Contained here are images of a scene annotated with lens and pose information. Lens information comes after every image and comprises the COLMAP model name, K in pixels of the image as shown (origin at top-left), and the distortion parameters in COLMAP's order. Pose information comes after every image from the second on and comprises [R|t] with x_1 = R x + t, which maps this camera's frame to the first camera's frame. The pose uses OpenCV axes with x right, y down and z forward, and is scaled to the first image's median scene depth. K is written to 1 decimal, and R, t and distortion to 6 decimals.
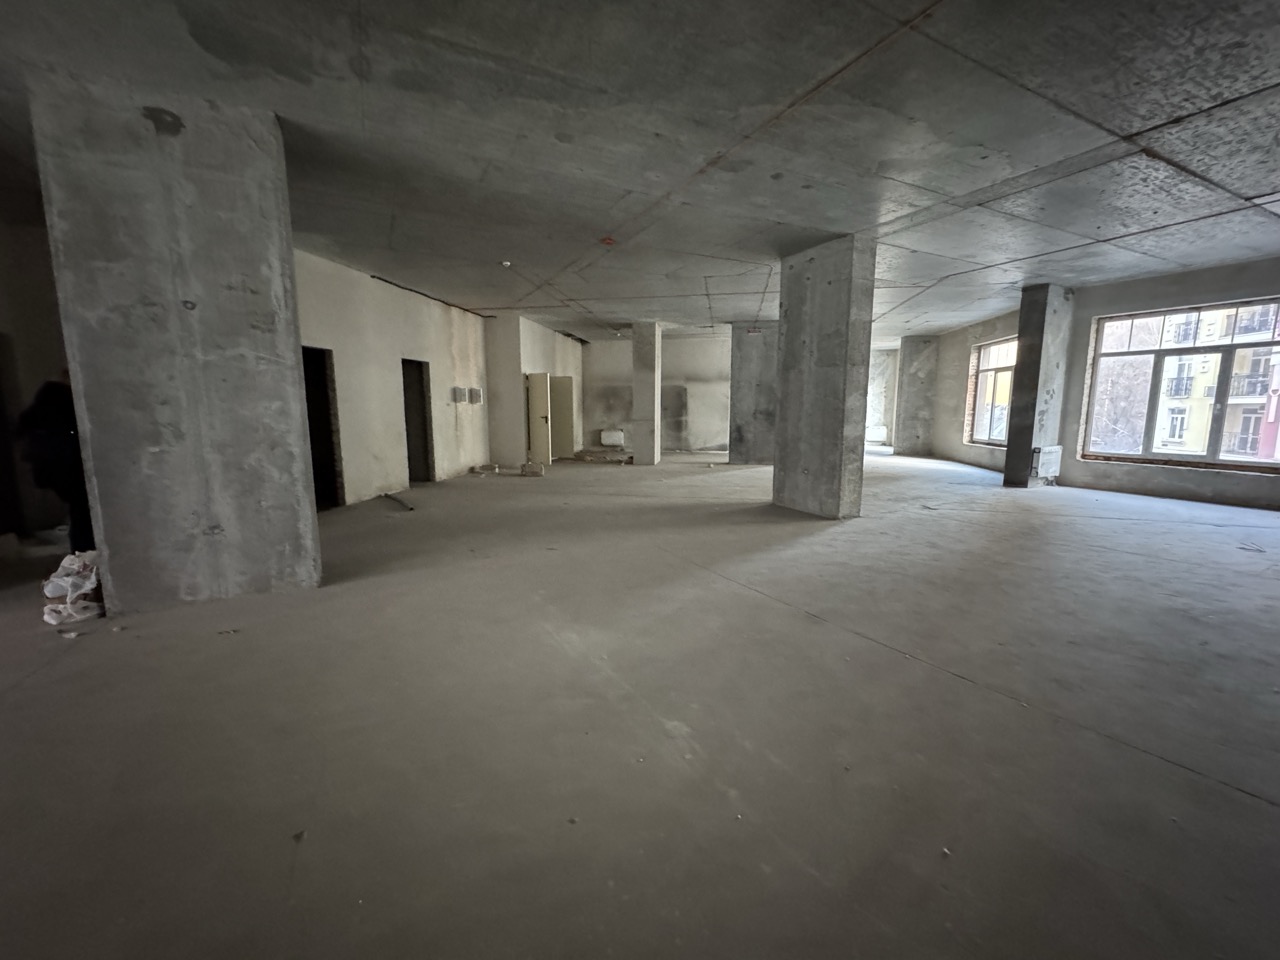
lens RADIAL K [[511.8, 0, 638.2], [0, 511.8, 479.6], [0, 0, 1]] dist [-0.005902, 0.000452]
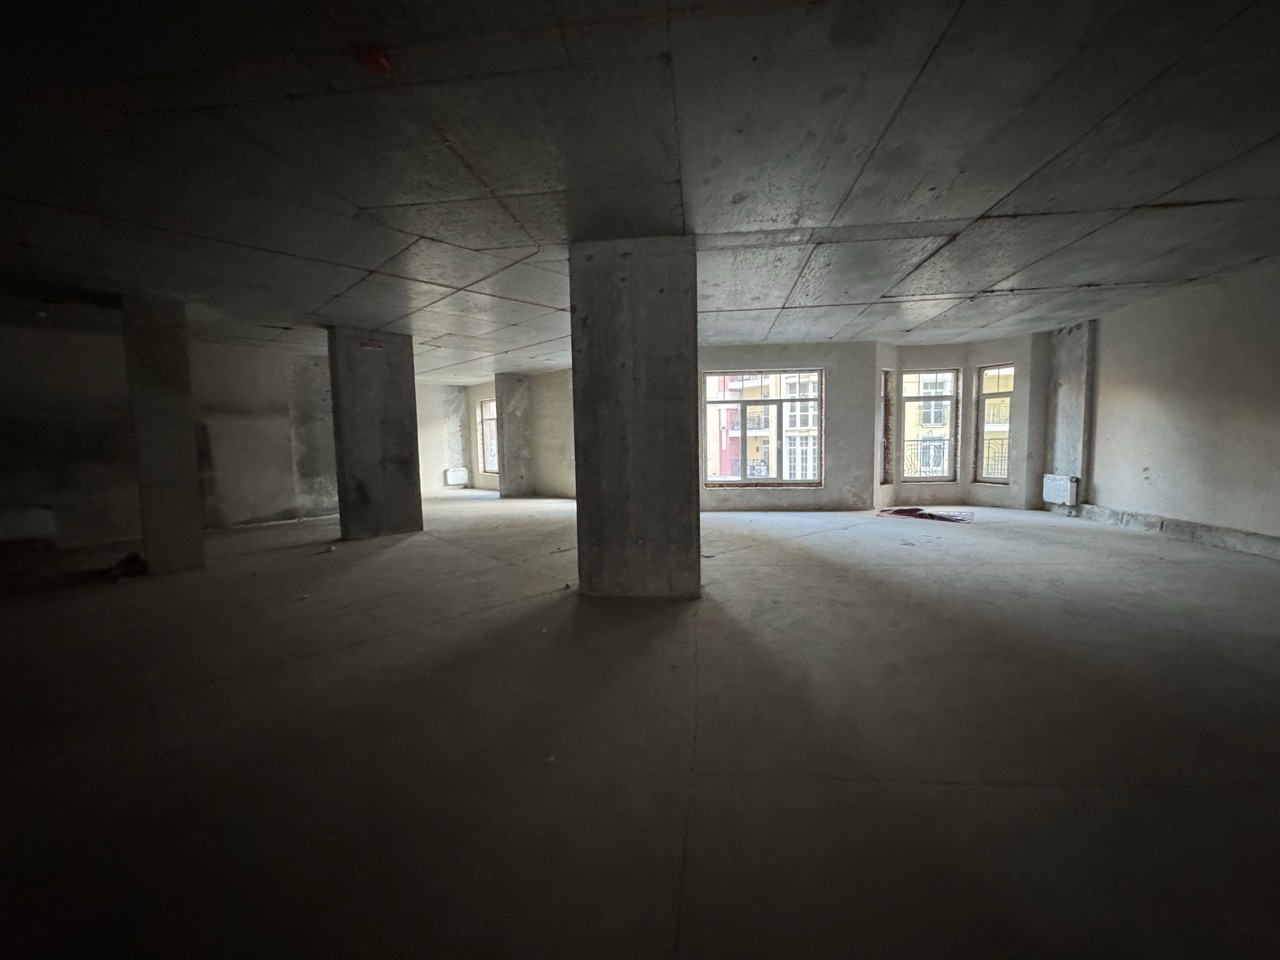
lens RADIAL K [[511.8, 0, 641.4], [0, 511.8, 479.3], [0, 0, 1]] dist [-0.005902, 0.000452]
pose [[0.563450, -0.075309, 0.822711, -0.221130], [0.135541, 0.990769, -0.002135, -0.084935], [-0.814956, 0.112714, 0.568456, 0.480348]]
